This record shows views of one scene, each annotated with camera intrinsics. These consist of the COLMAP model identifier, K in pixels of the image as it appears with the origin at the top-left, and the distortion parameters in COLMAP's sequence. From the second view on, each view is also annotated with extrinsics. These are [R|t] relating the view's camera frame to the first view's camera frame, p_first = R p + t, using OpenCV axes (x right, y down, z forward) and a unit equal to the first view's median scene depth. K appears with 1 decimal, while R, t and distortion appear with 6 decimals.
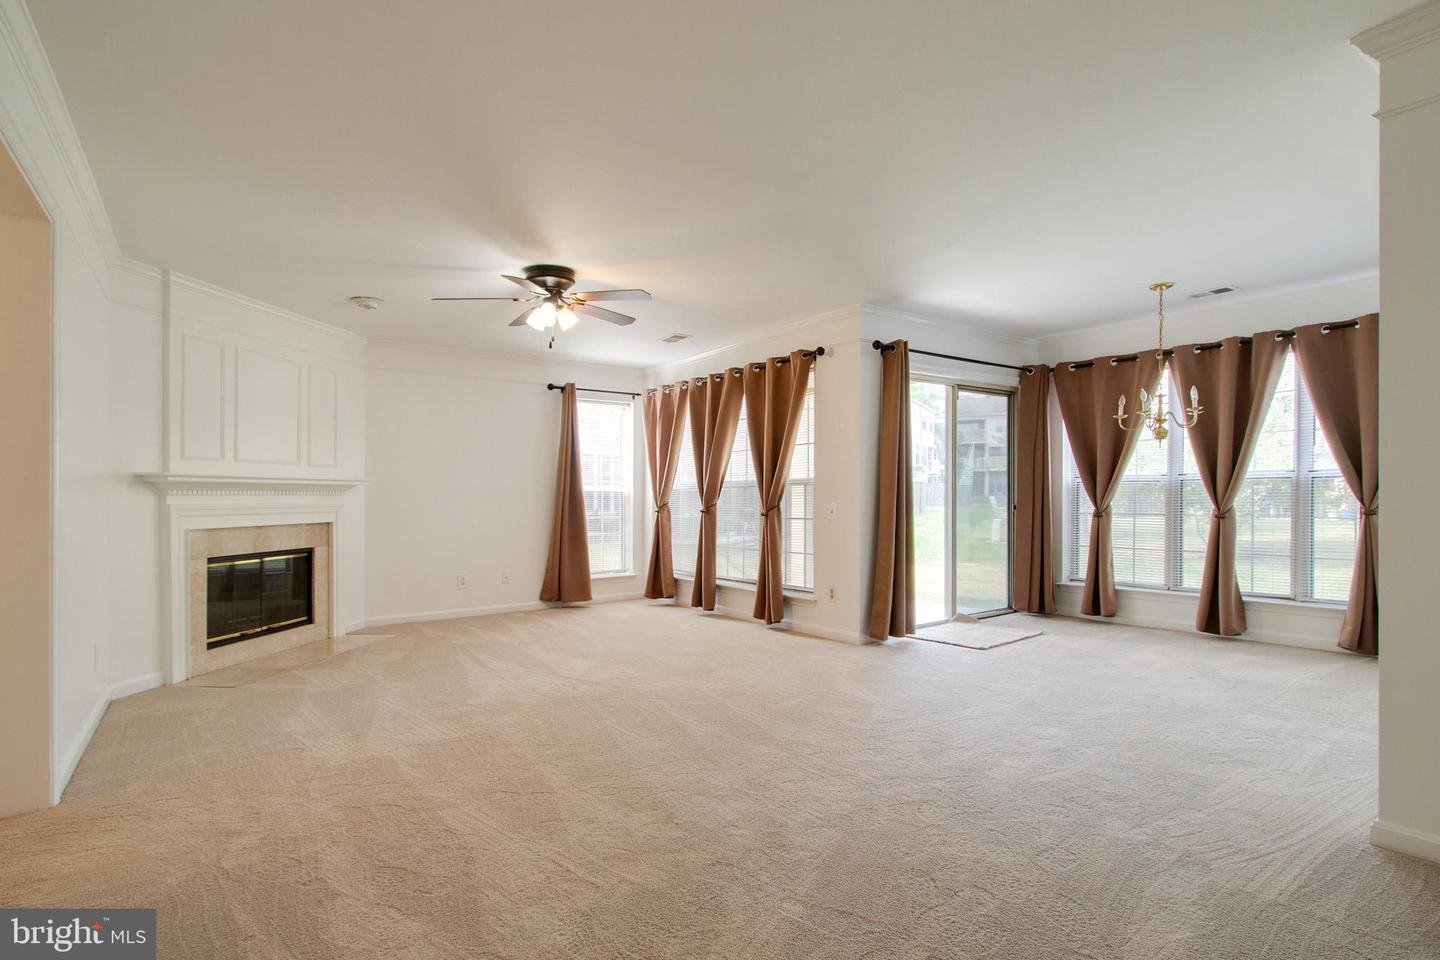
lens RADIAL K [[702.1, 0, 711.6], [0, 702.1, 515.0], [0, 0, 1]] dist [0.011490, -0.000702]
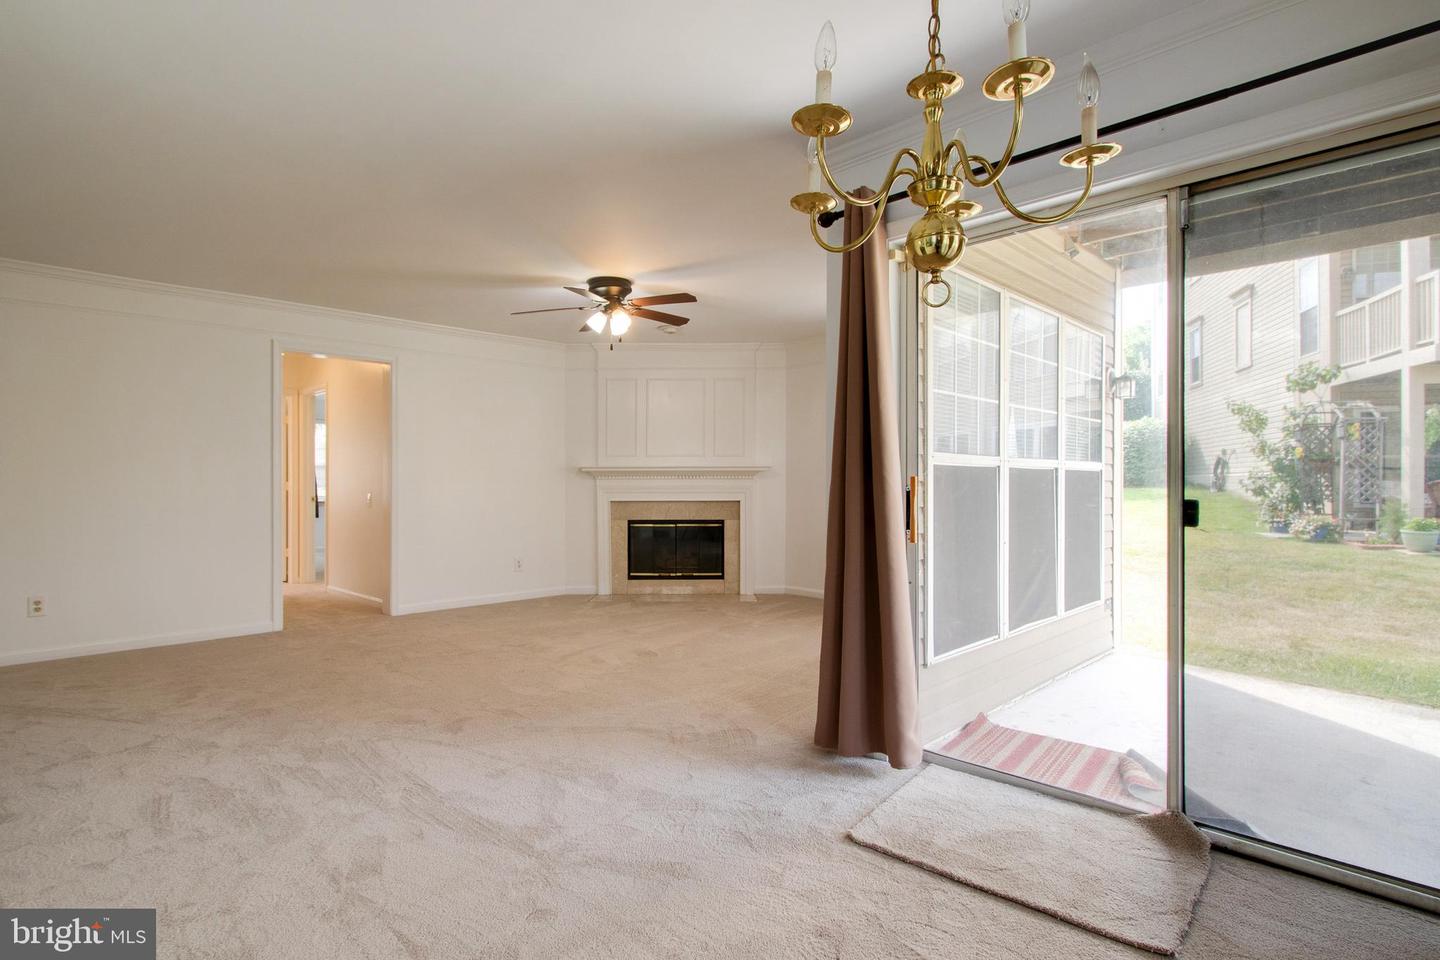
lens RADIAL K [[700.1, 0, 706.1], [0, 700.1, 480.0], [0, 0, 1]] dist [0.006099, -0.005329]
pose [[0.190677, 0.006394, -0.981632, 0.697037], [-0.027246, 0.999628, 0.001218, -0.028094], [0.981275, 0.026513, 0.190781, 0.738327]]
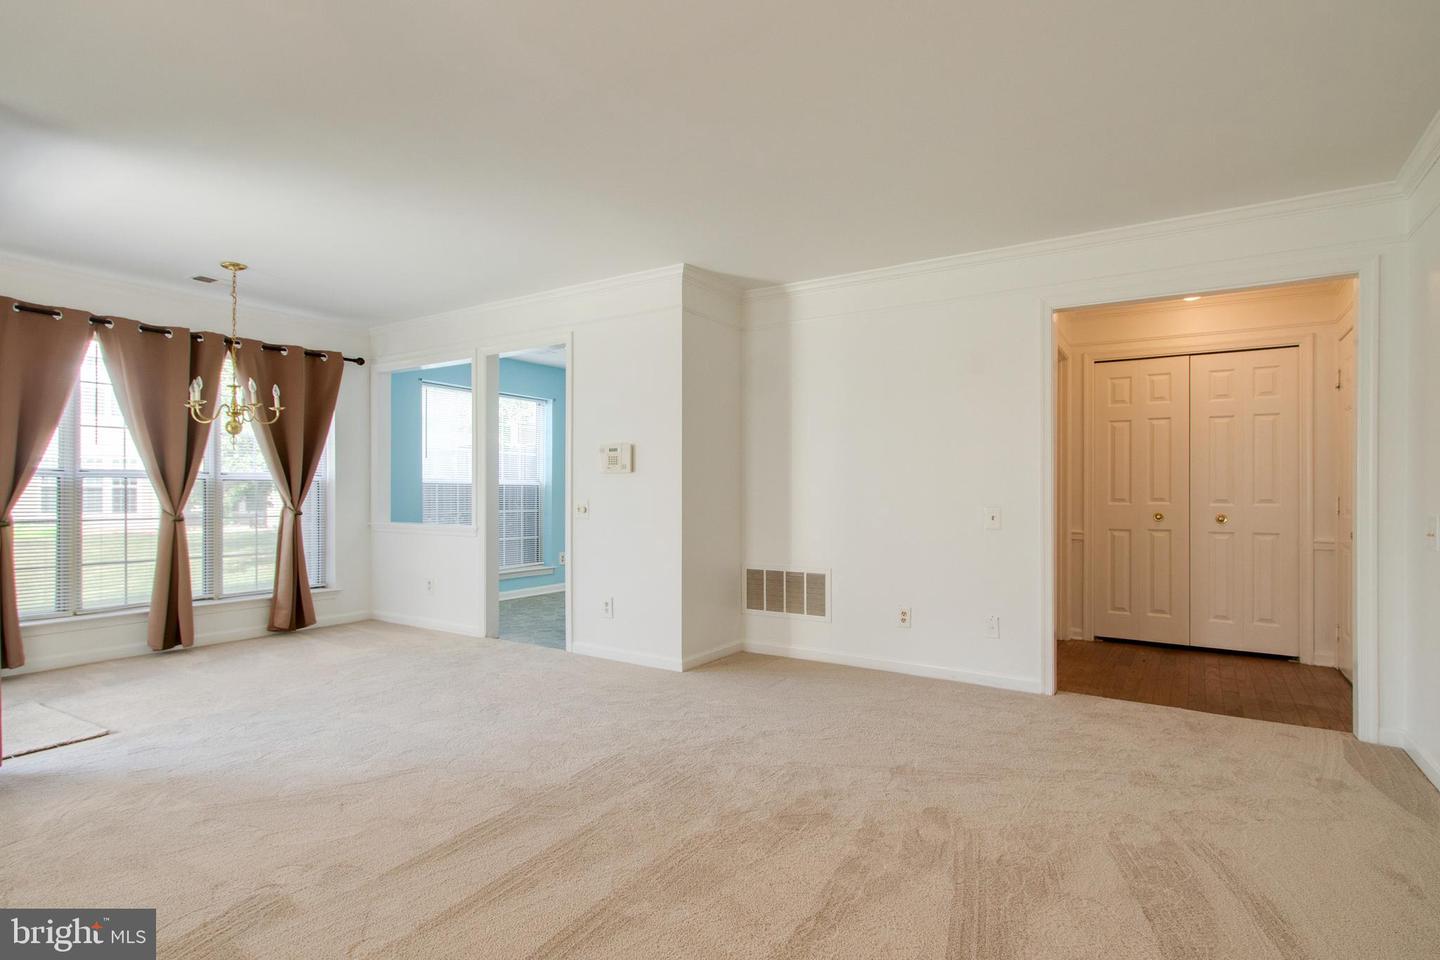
lens RADIAL K [[726.8, 0, 729.1], [0, 726.8, 495.3], [0, 0, 1]] dist [0.002764, -0.000331]
pose [[-0.378299, 0.006763, 0.925659, -0.401954], [0.024138, 0.999705, 0.002560, -0.013121], [-0.925369, 0.023312, -0.378351, 0.652643]]
